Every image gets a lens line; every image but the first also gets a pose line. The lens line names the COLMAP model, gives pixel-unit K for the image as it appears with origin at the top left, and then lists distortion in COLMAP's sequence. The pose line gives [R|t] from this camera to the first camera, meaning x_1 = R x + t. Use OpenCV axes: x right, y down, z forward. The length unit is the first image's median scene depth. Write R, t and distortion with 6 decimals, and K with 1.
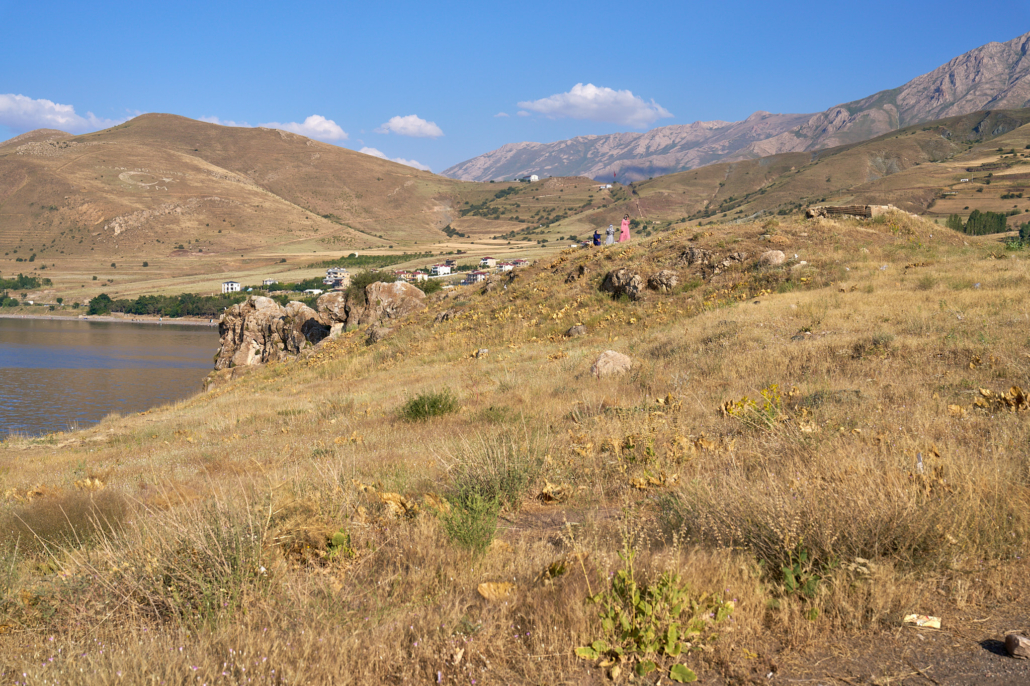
lens RADIAL K [[1505.3, 0, 515.0], [0, 1505.3, 343.0], [0, 0, 1]] dist [0.018158, 0.018830]
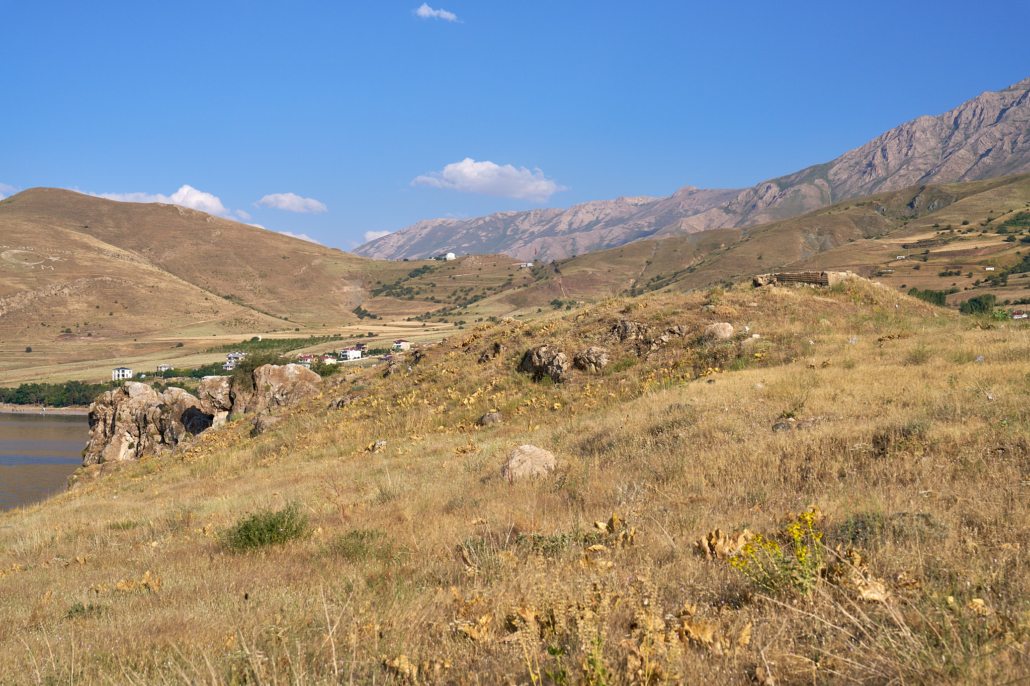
lens RADIAL K [[1576.3, 0, 515.0], [0, 1576.3, 343.0], [0, 0, 1]] dist [-0.009235, 0.027570]
pose [[0.998632, -0.005563, 0.051997, 0.001631], [0.008457, 0.998418, -0.055594, -0.000208], [-0.051605, 0.055958, 0.997099, 0.021199]]
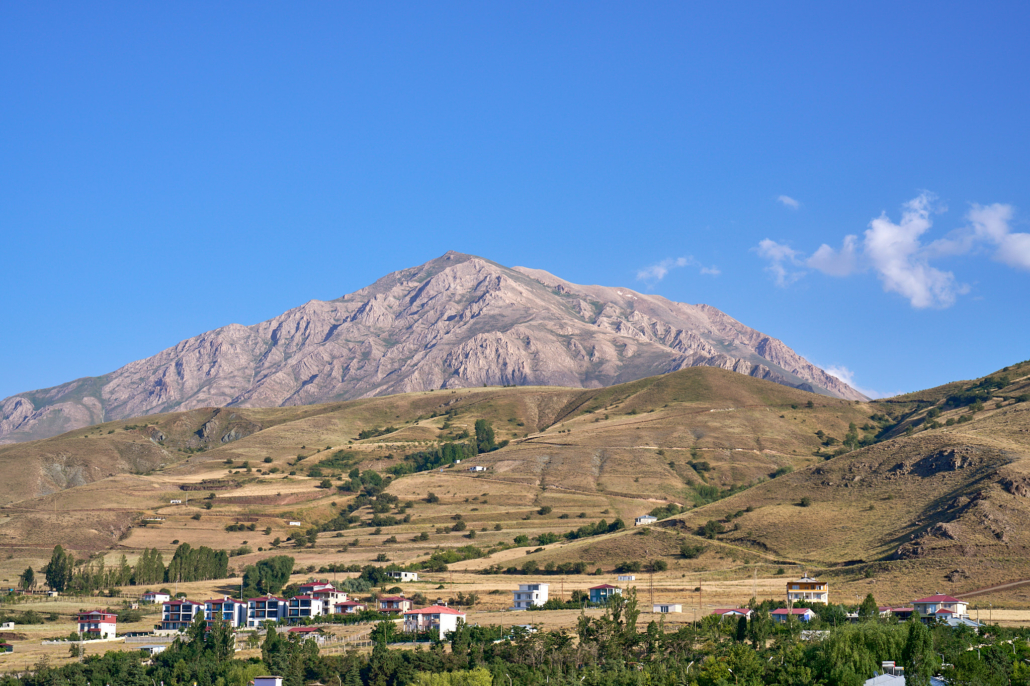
lens RADIAL K [[1838.2, 0, 515.0], [0, 1838.2, 343.0], [0, 0, 1]] dist [0.034963, 0.063584]
pose [[0.906338, 0.091182, 0.412598, 0.094165], [-0.003001, 0.977805, -0.209497, -0.004548], [-0.422543, 0.188637, 0.886495, 0.198992]]
